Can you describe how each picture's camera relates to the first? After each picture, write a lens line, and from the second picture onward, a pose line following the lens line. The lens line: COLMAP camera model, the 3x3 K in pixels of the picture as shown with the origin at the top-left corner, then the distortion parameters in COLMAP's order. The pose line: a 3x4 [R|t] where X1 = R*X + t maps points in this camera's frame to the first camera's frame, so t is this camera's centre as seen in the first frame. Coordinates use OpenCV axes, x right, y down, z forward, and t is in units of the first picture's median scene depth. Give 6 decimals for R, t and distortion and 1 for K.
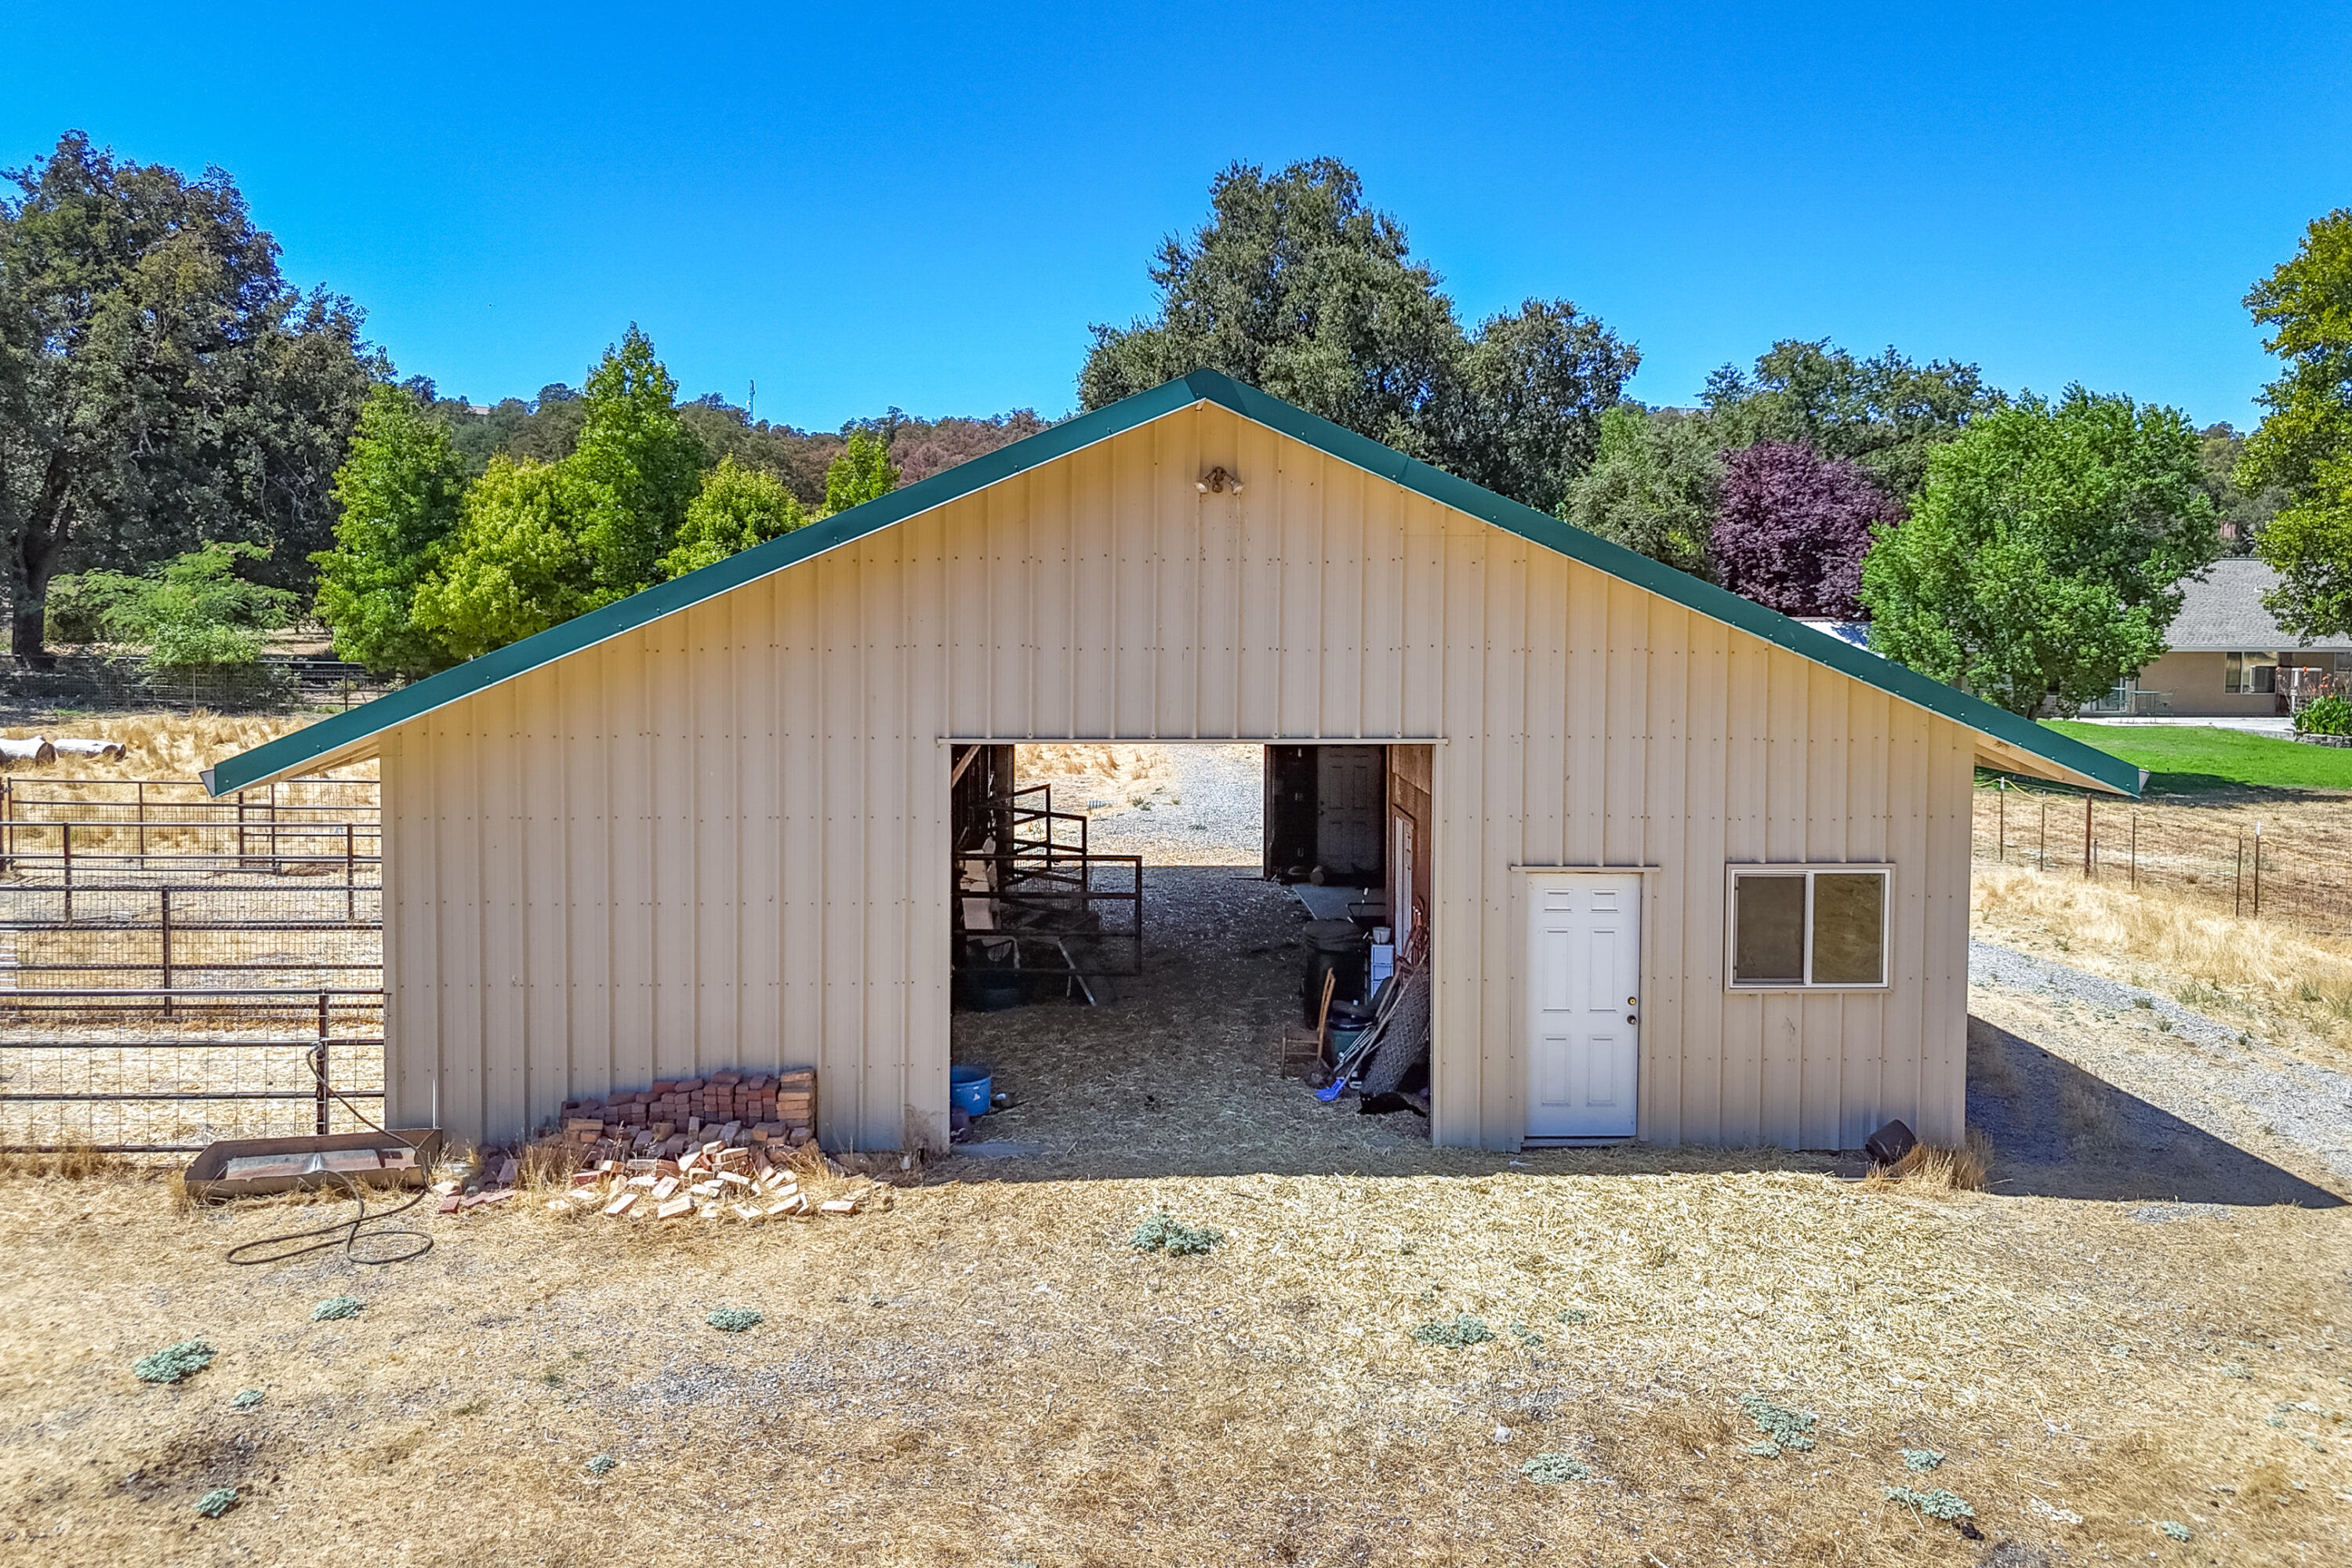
lens RADIAL K [[1678.2, 0, 1202.7], [0, 1678.2, 784.3], [0, 0, 1]] dist [0.004167, -0.005371]
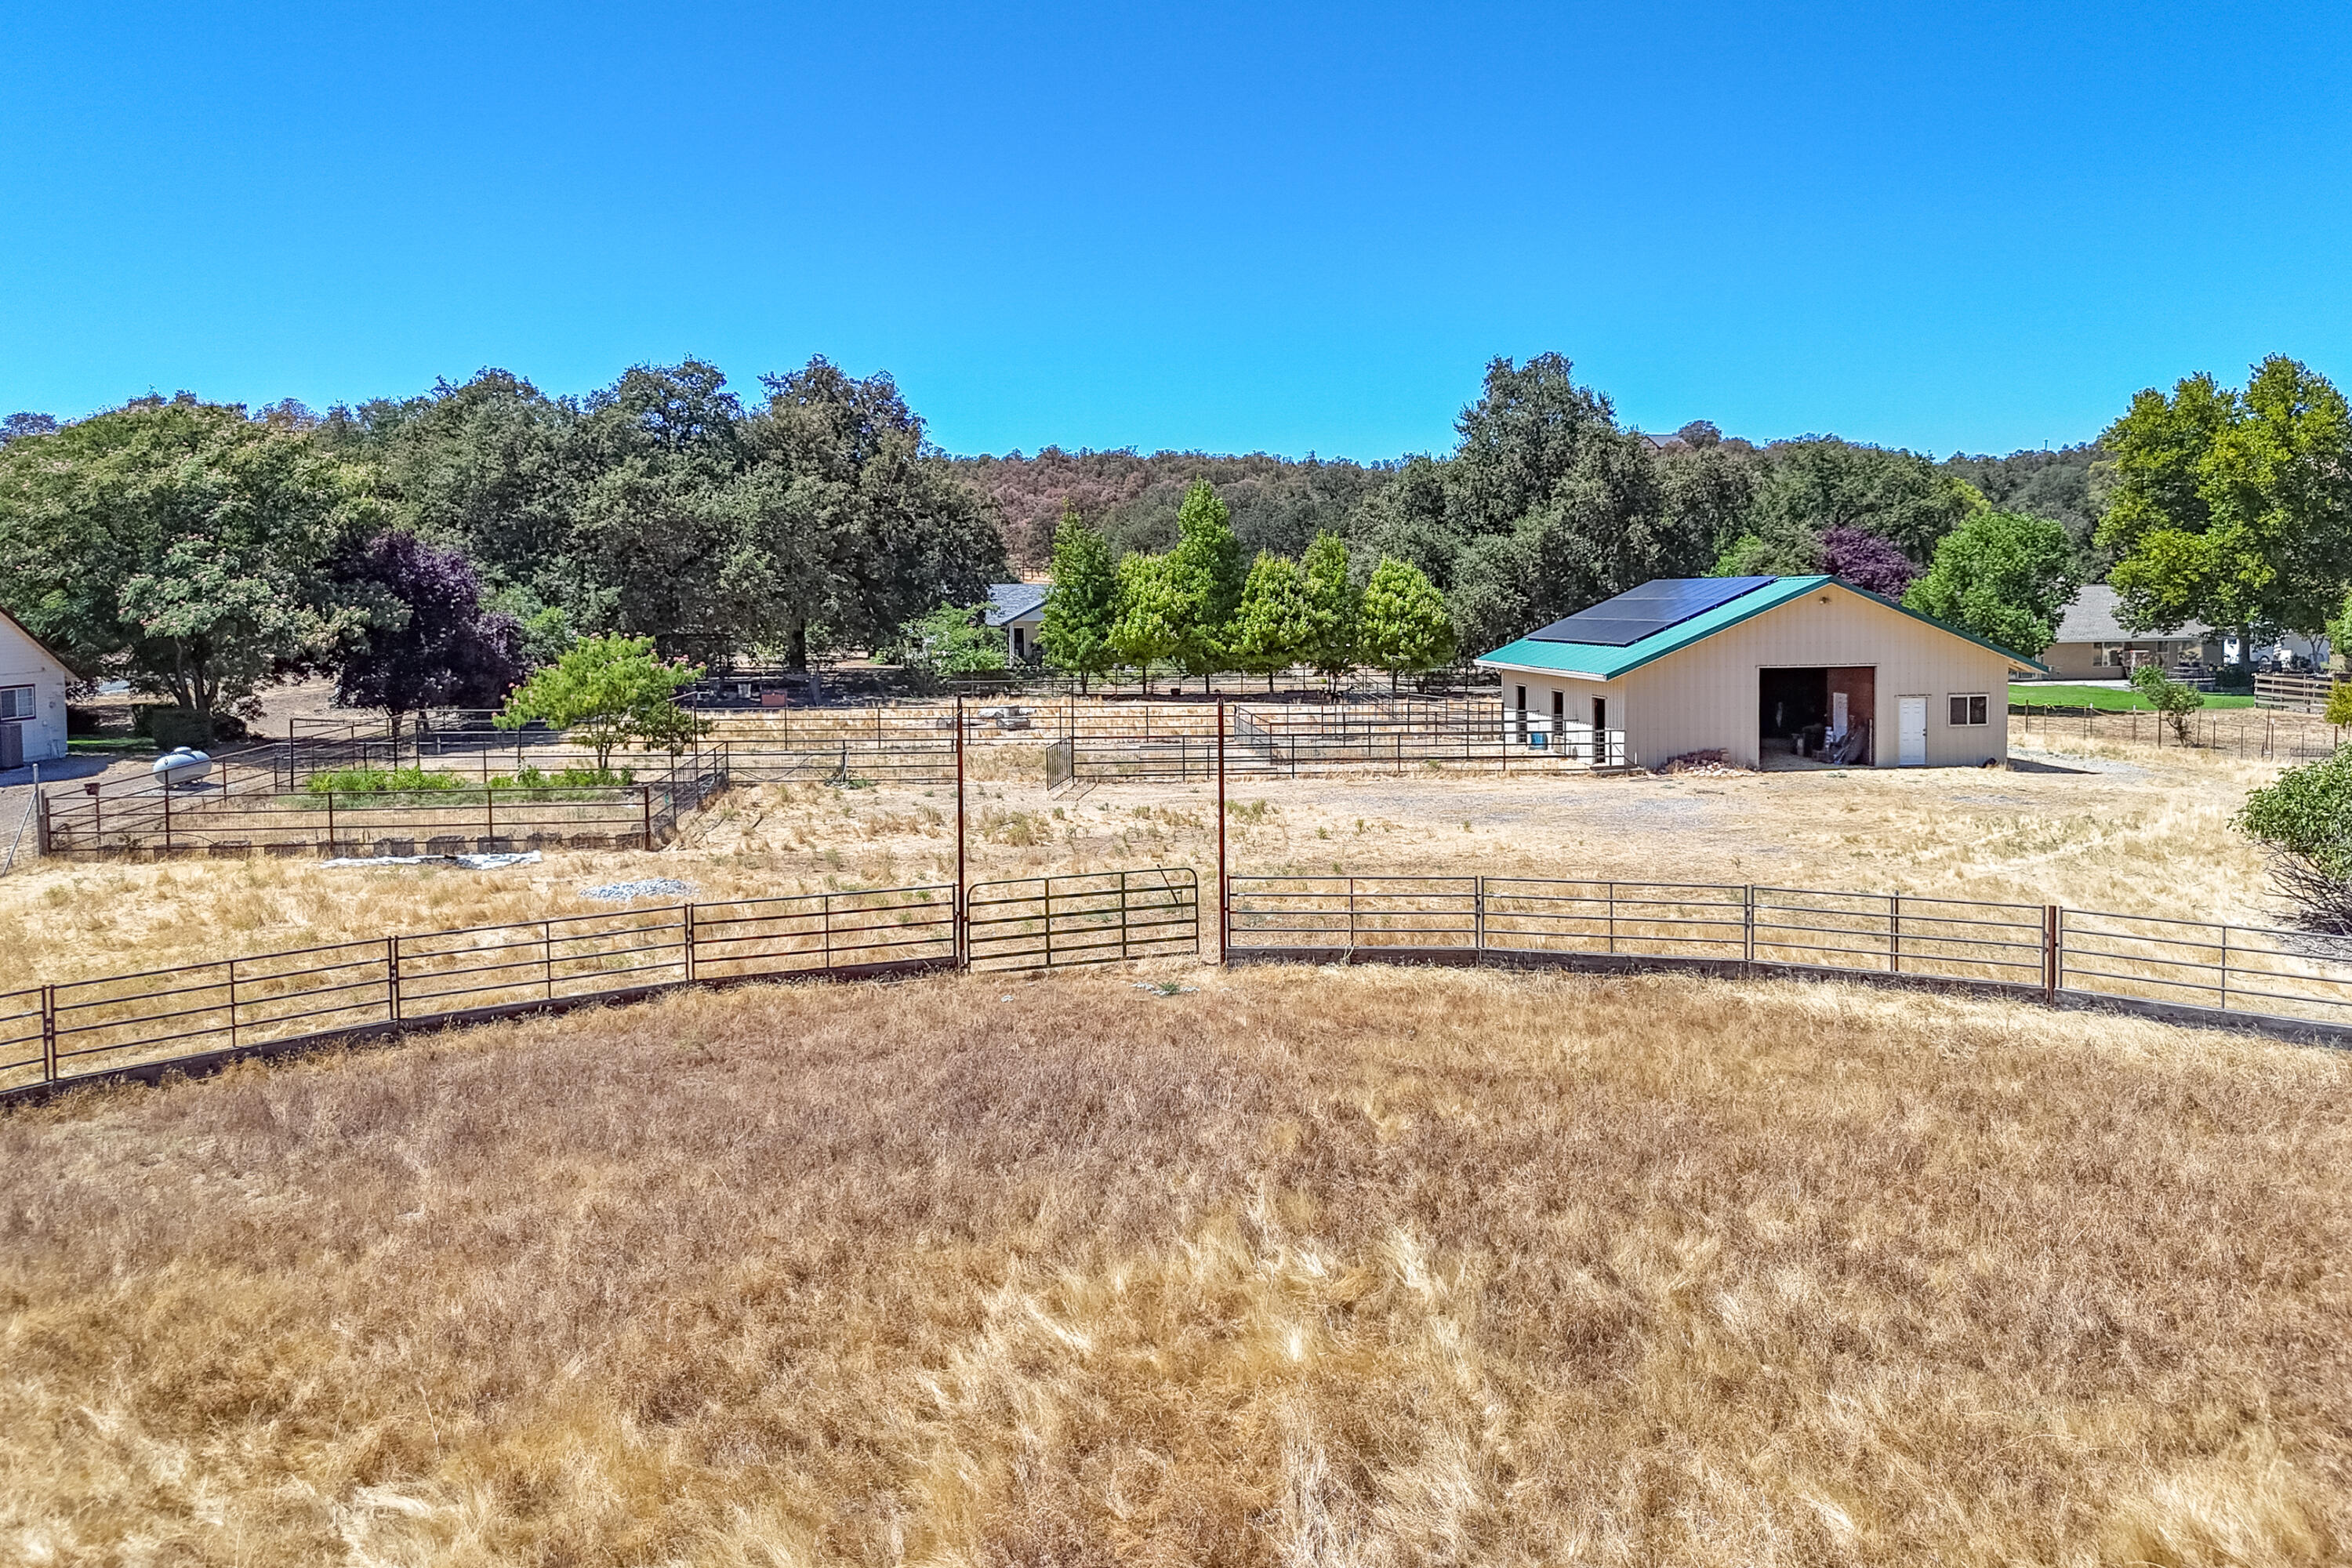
lens RADIAL K [[1638.8, 0, 1176.0], [0, 1638.8, 784.0], [0, 0, 1]] dist [0.003190, -0.068448]
pose [[0.999549, -0.021425, 0.021052, -0.517332], [0.021550, 0.999751, -0.005736, 0.078600], [-0.020924, 0.006187, 0.999762, -0.914042]]
